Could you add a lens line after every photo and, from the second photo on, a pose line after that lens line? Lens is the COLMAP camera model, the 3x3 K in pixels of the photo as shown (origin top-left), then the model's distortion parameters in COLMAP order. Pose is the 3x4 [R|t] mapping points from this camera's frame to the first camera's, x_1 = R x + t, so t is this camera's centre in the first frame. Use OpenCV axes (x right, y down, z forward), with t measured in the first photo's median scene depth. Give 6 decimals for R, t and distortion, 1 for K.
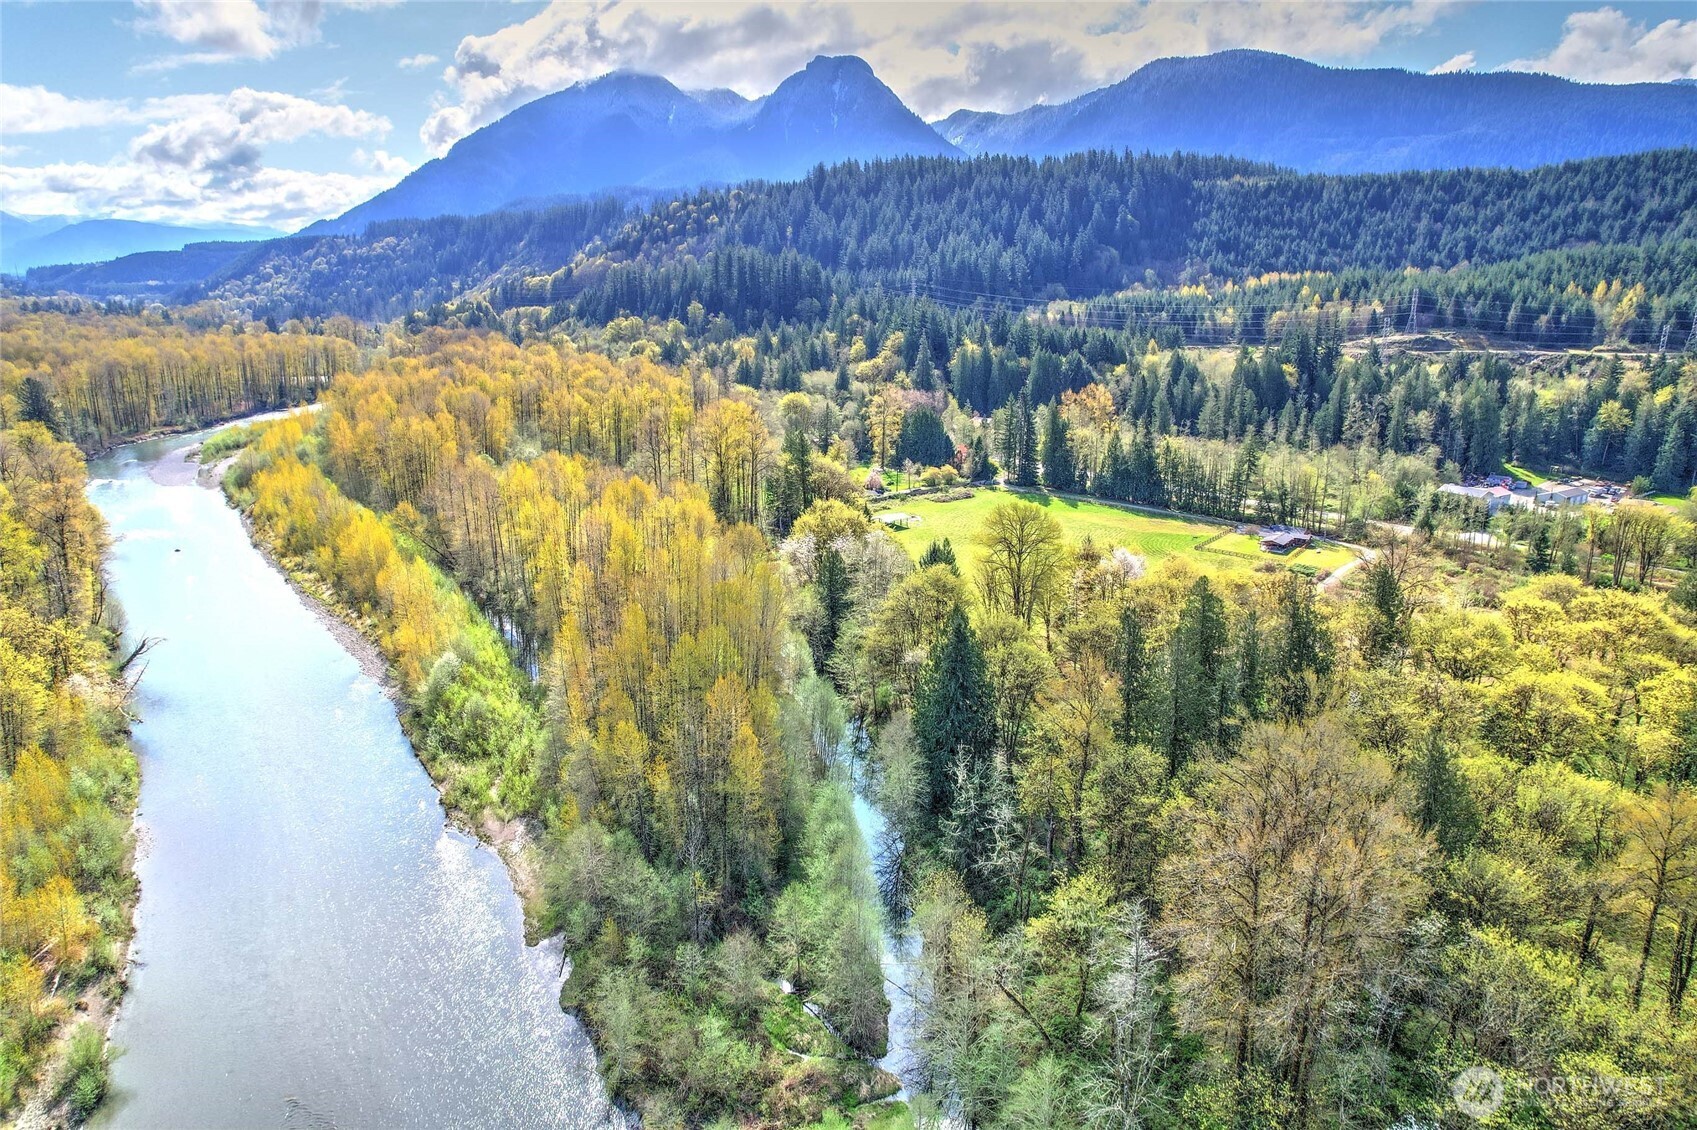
lens RADIAL K [[1121.2, 0, 848.5], [0, 1121.2, 565.0], [0, 0, 1]] dist [-0.074546, 0.083882]
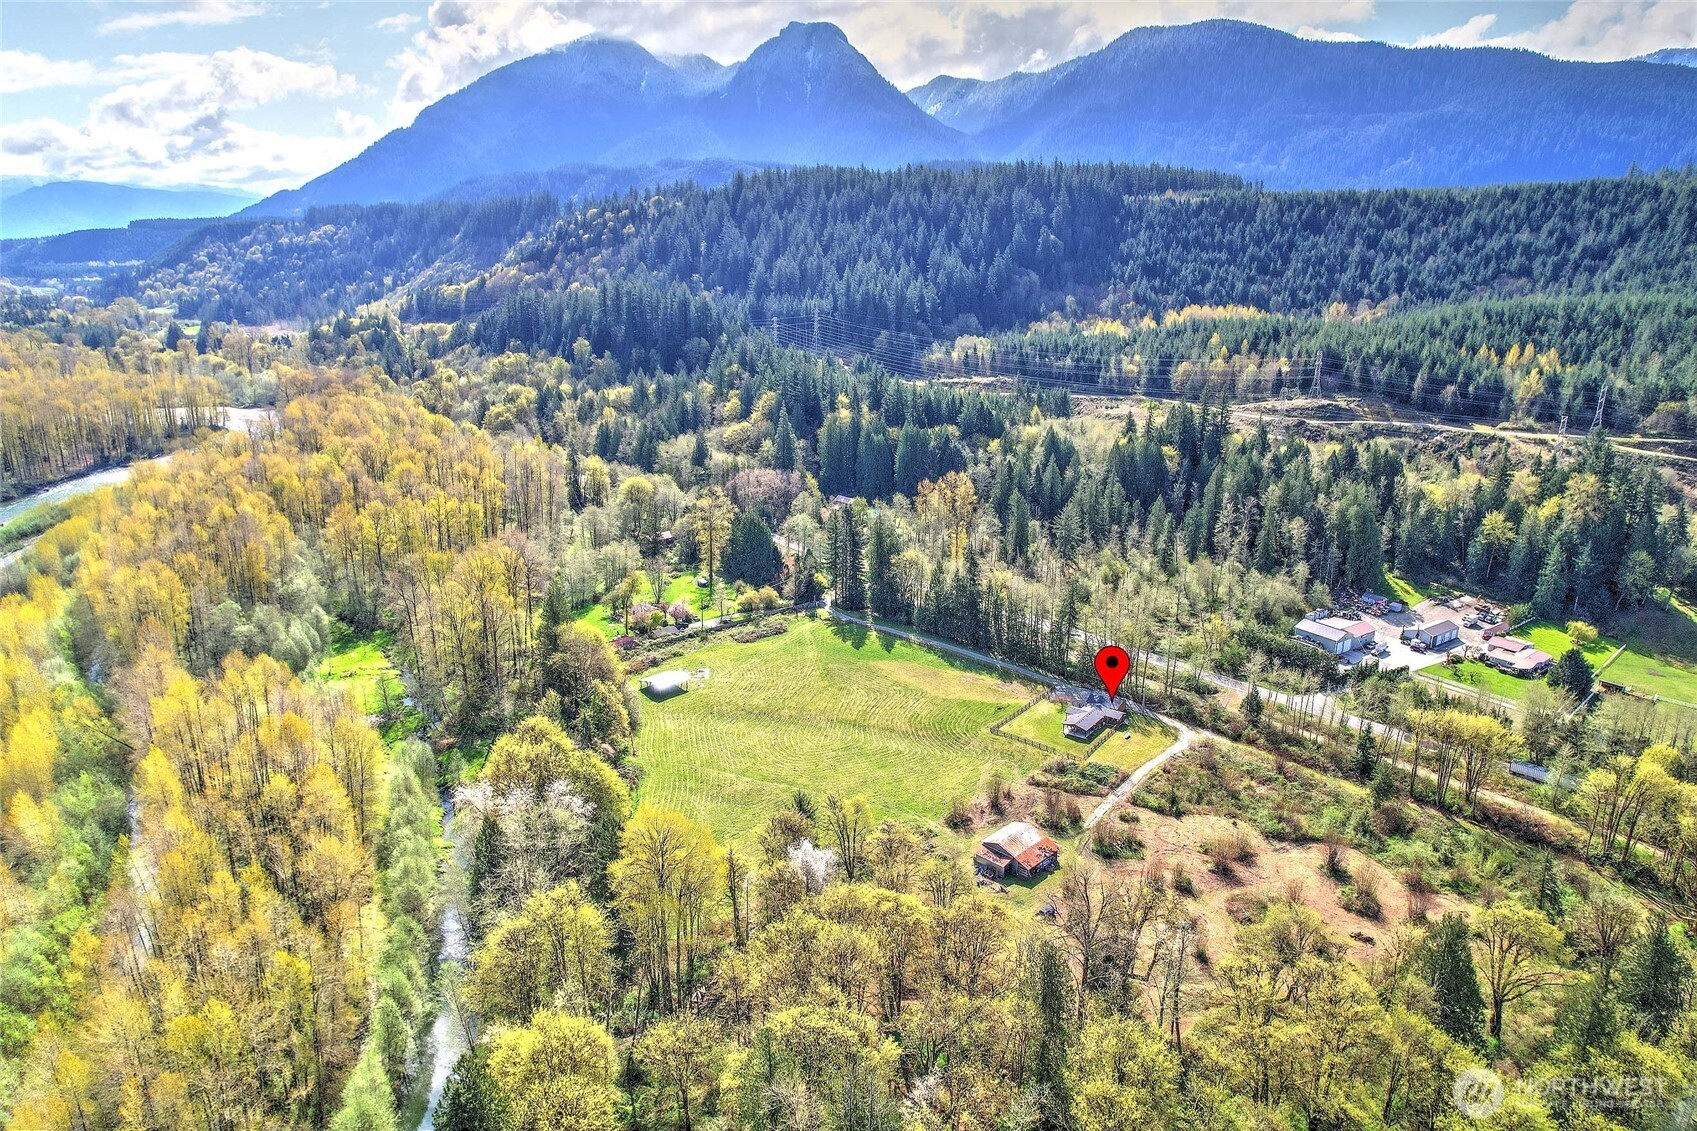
lens RADIAL K [[1121.2, 0, 848.5], [0, 1121.2, 565.5], [0, 0, 1]] dist [-0.074546, 0.083882]
pose [[0.999952, -0.000461, 0.009785, 0.081306], [0.000138, 0.999456, 0.032972, -0.076095], [-0.009795, -0.032969, 0.999408, 0.048344]]
